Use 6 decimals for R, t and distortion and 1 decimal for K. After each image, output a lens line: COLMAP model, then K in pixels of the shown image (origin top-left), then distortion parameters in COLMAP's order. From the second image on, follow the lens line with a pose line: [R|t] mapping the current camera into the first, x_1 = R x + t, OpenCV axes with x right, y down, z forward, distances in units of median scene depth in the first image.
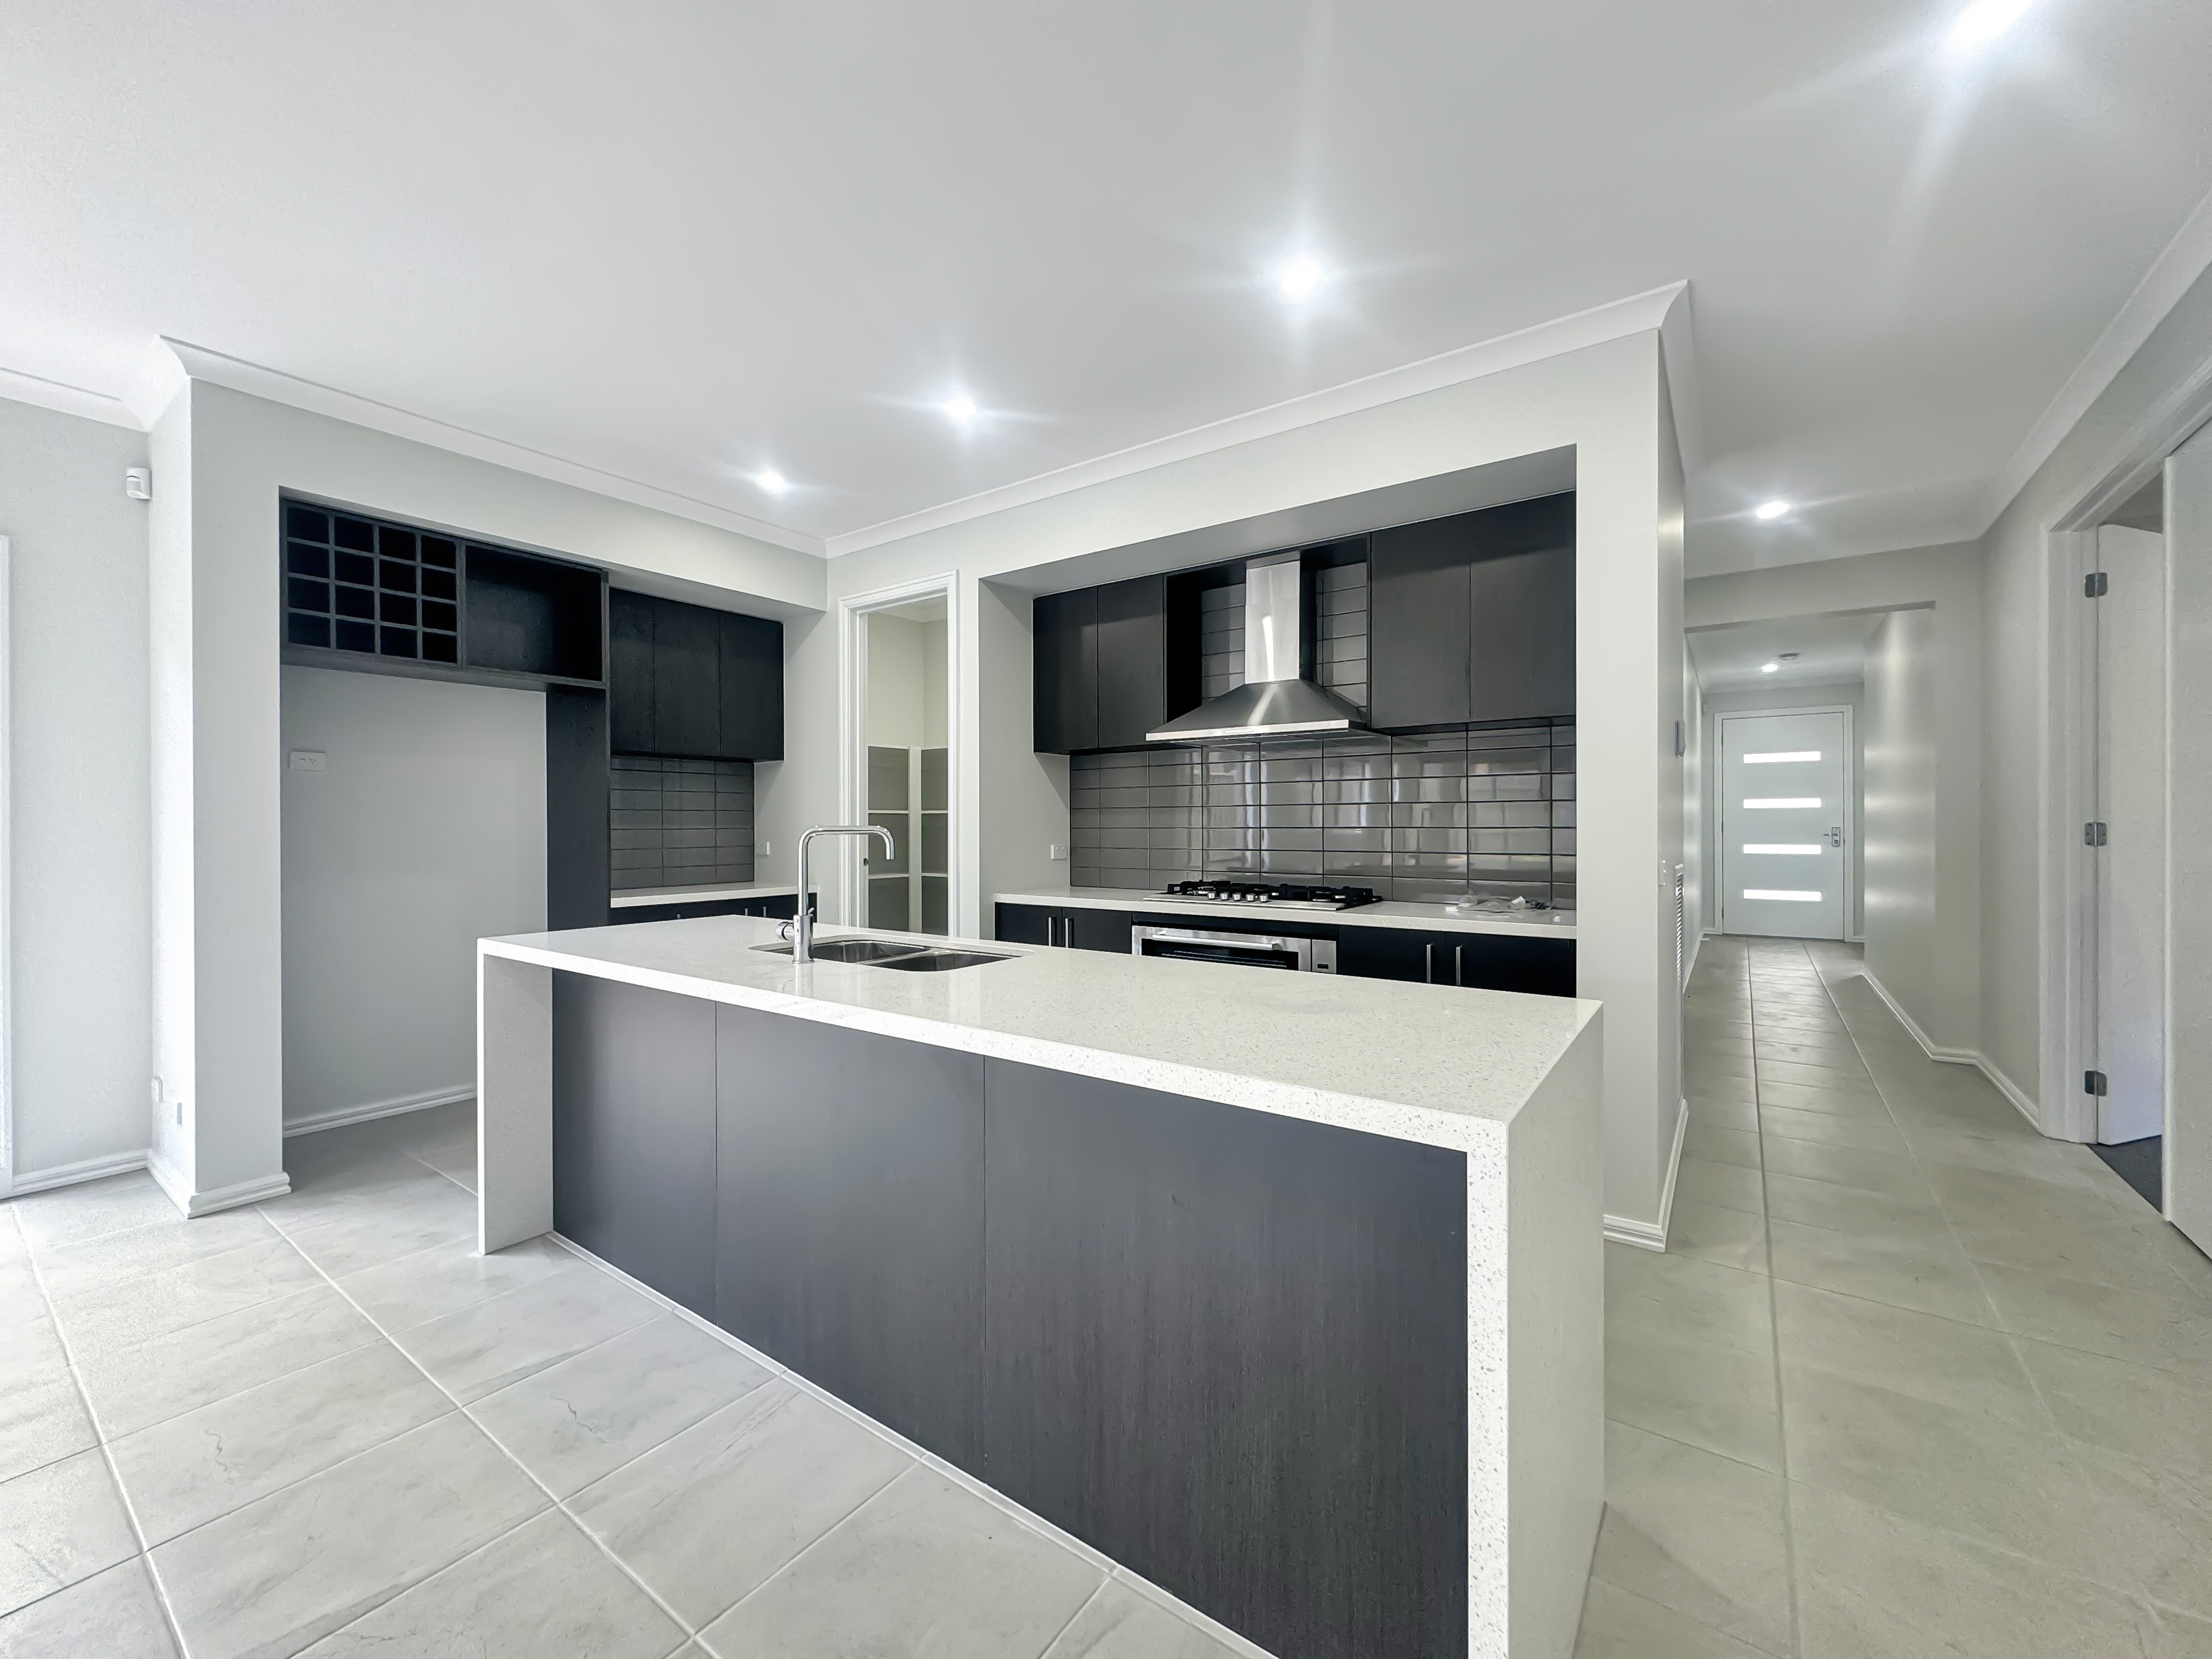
lens RADIAL K [[892.5, 0, 1098.0], [0, 892.5, 828.7], [0, 0, 1]] dist [-0.000387, -0.000088]
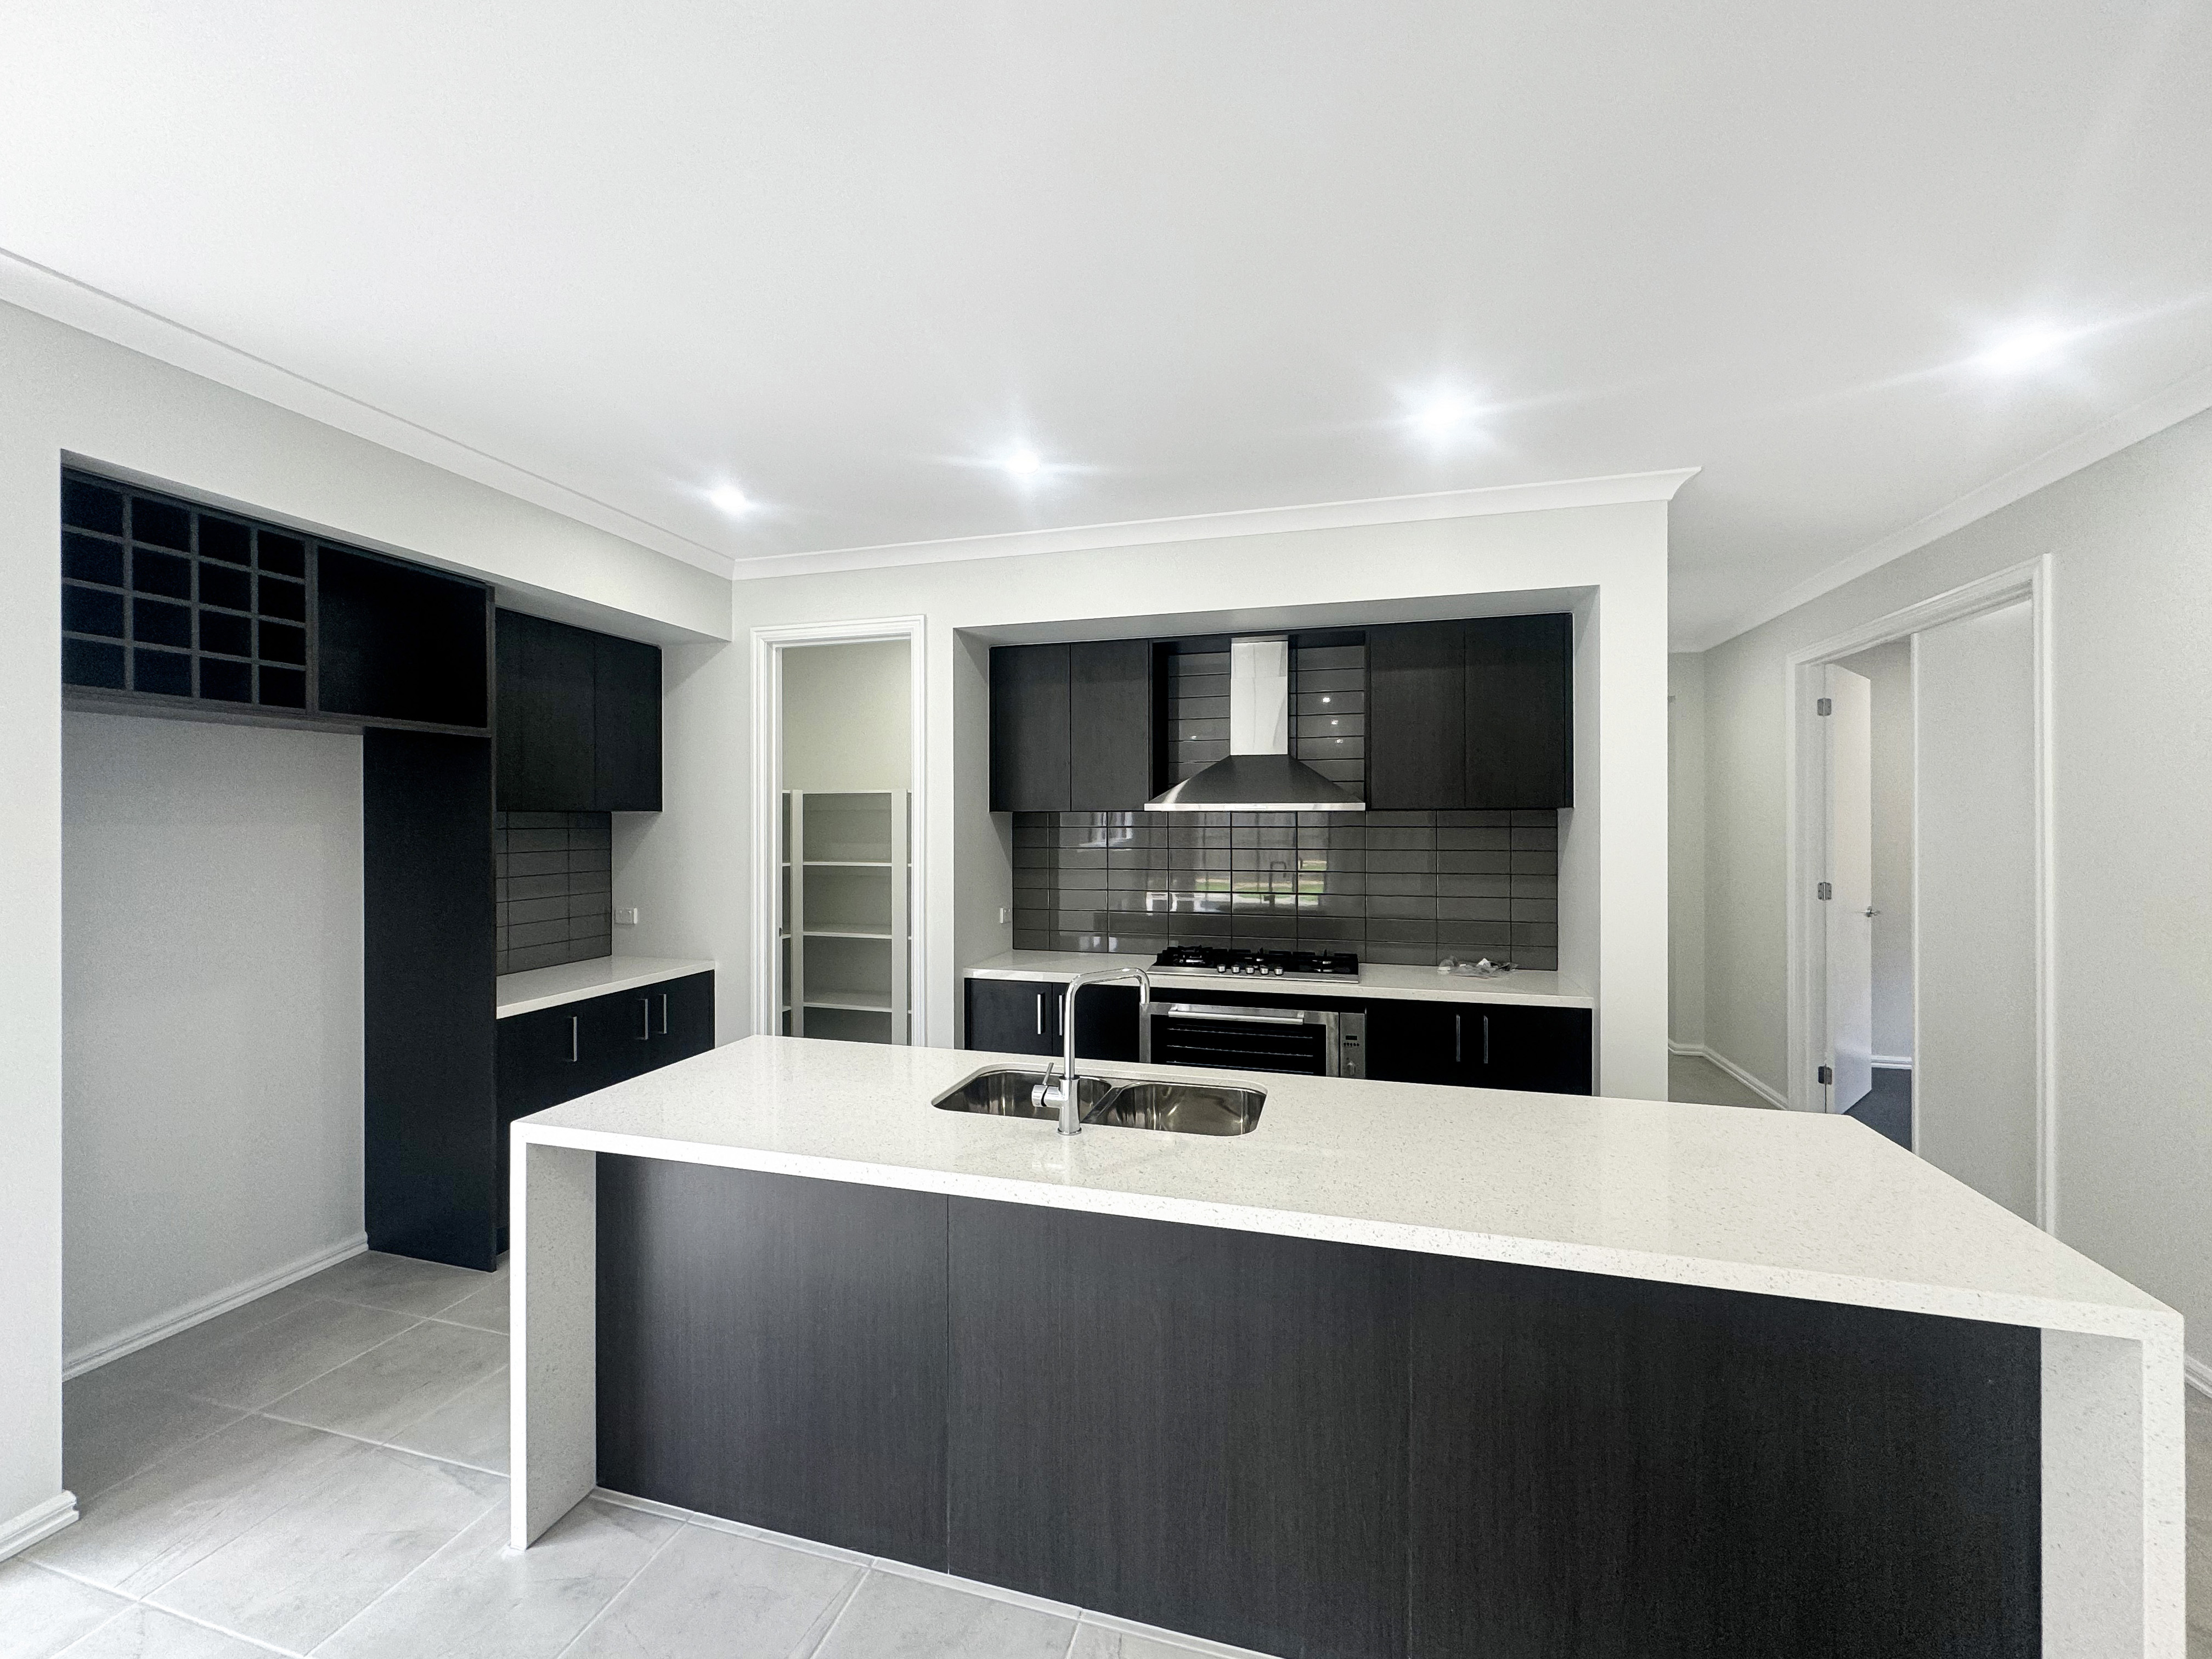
lens RADIAL K [[892.5, 0, 1113.9], [0, 892.5, 824.3], [0, 0, 1]] dist [-0.000387, -0.000088]
pose [[0.939042, 0.000709, 0.343802, -0.336909], [0.000968, 0.999988, -0.004706, -0.084077], [-0.343801, 0.004752, 0.939030, 0.093343]]
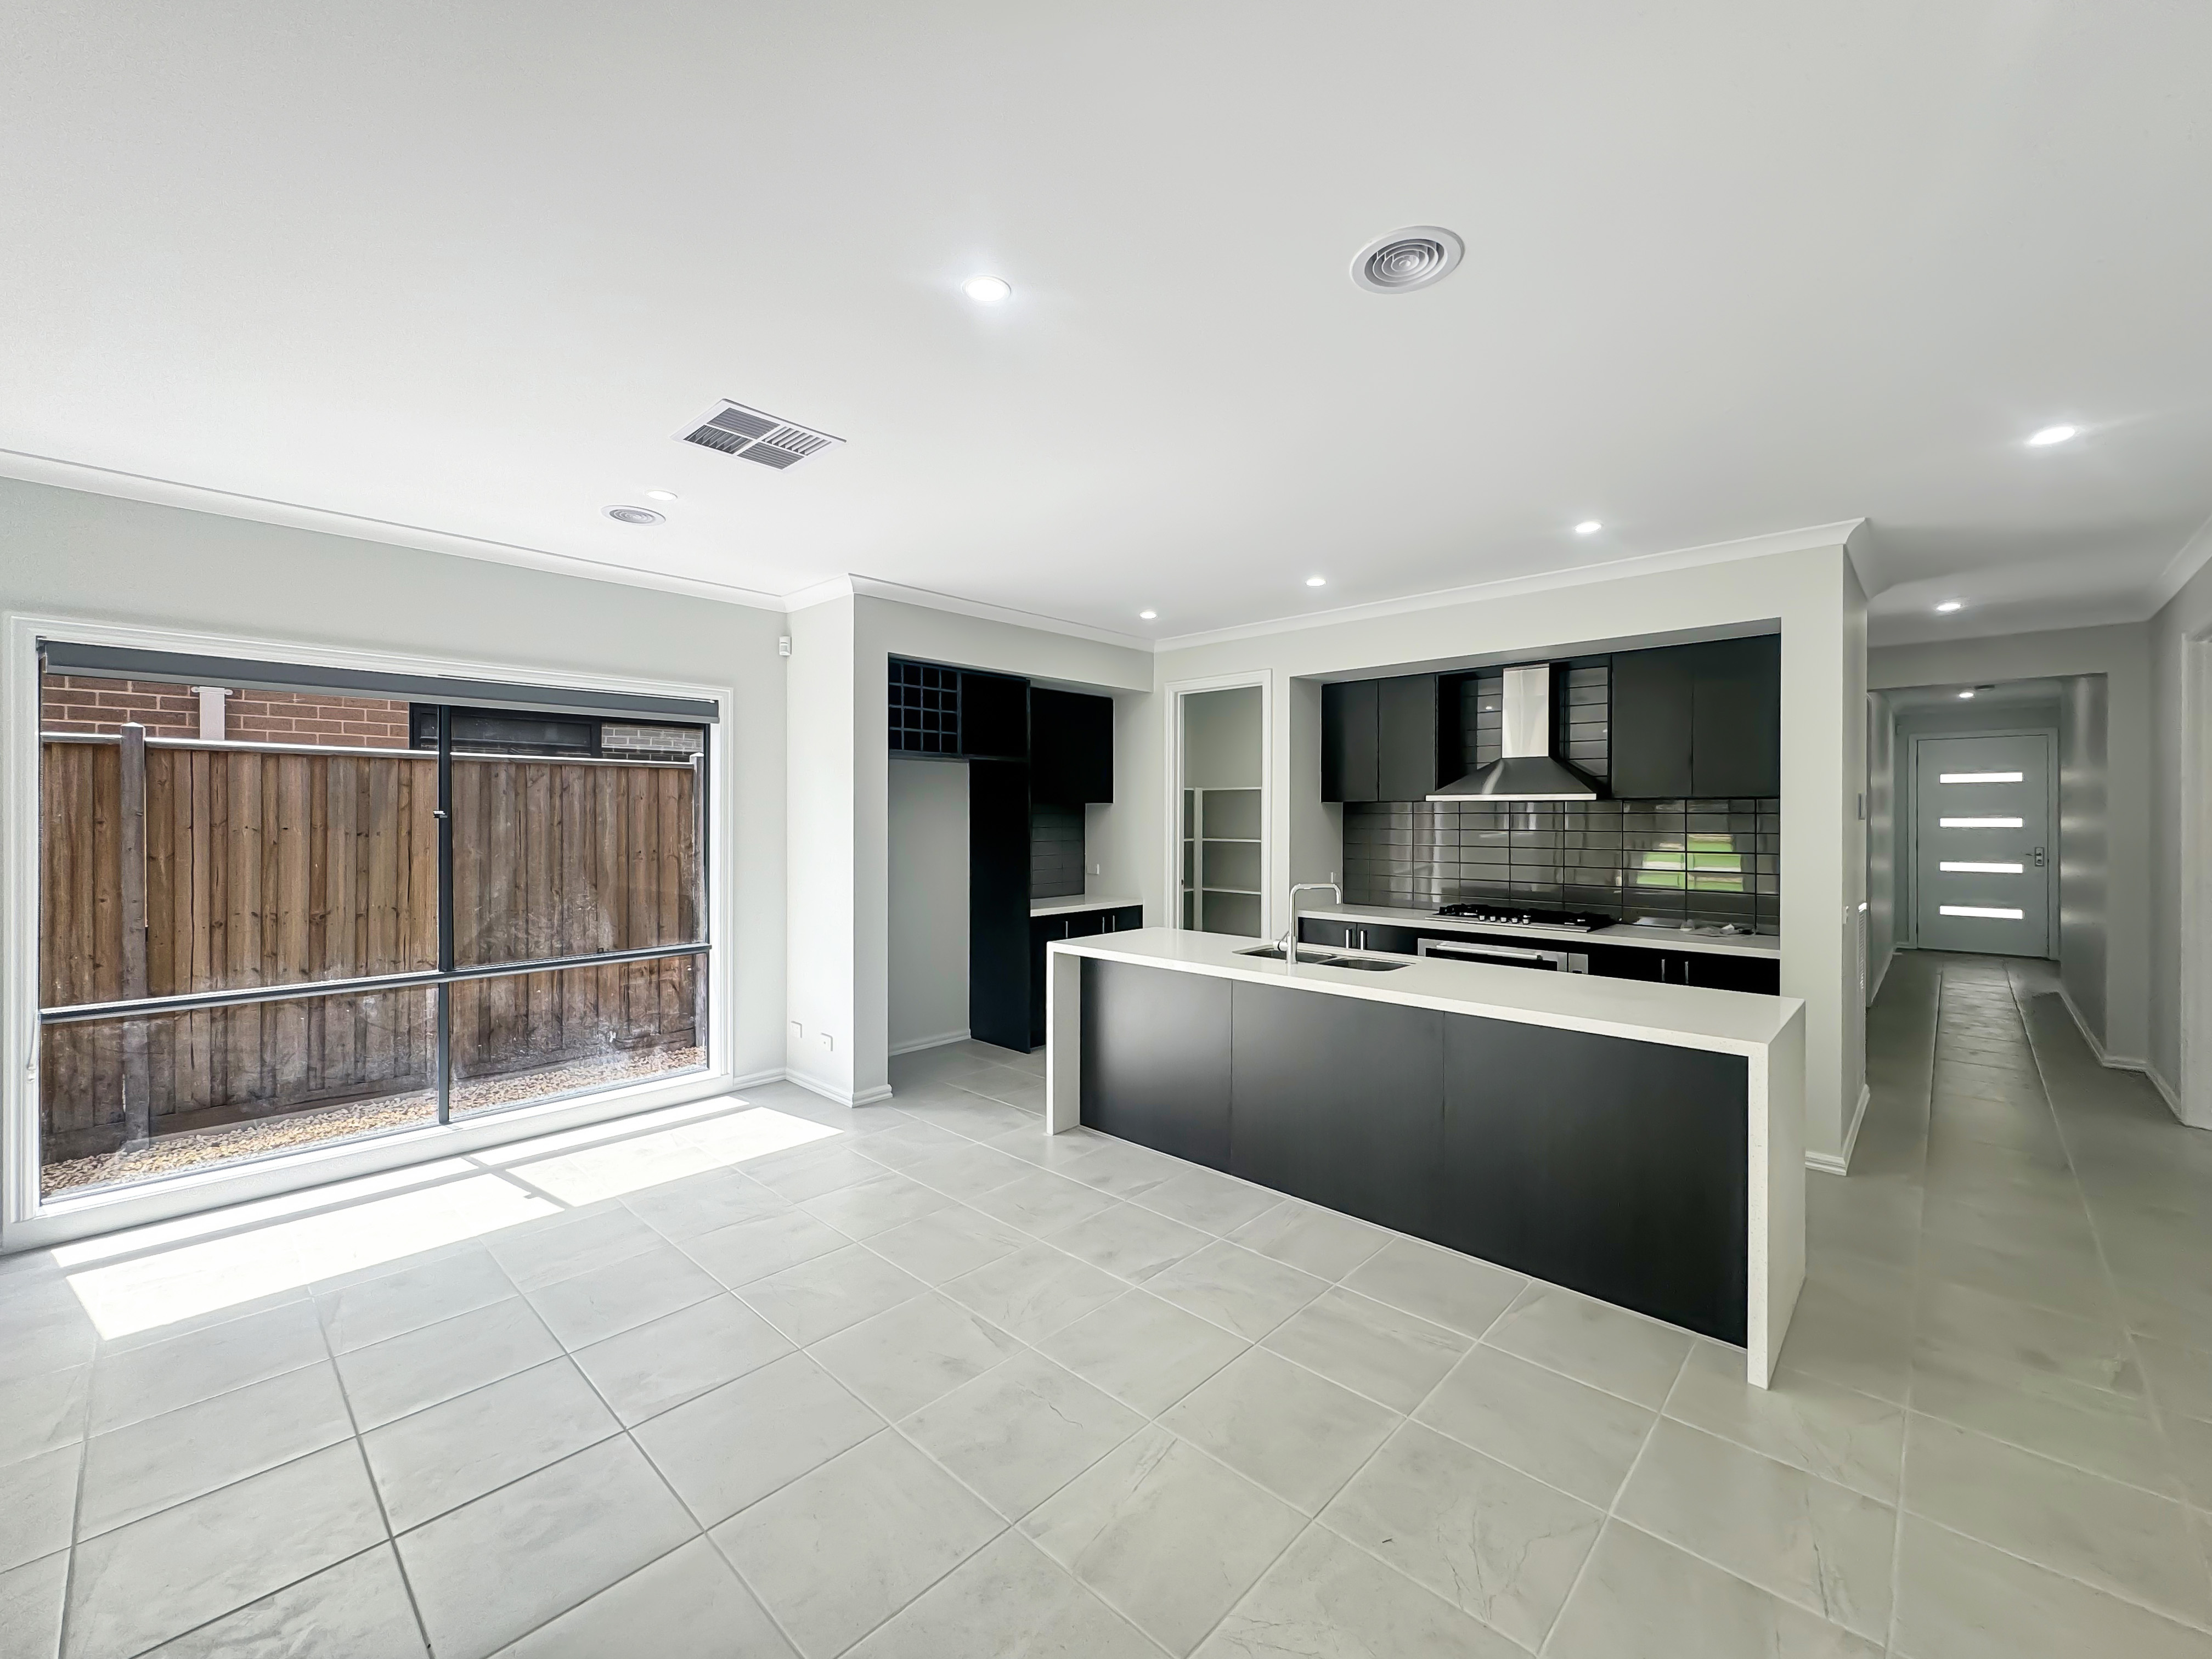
lens RADIAL K [[892.5, 0, 1105.9], [0, 892.5, 821.4], [0, 0, 1]] dist [-0.000387, -0.000088]
pose [[0.990920, 0.004784, -0.134369, -0.259230], [-0.004885, 0.999988, -0.000418, -0.068508], [0.134365, 0.001070, 0.990931, -0.425464]]
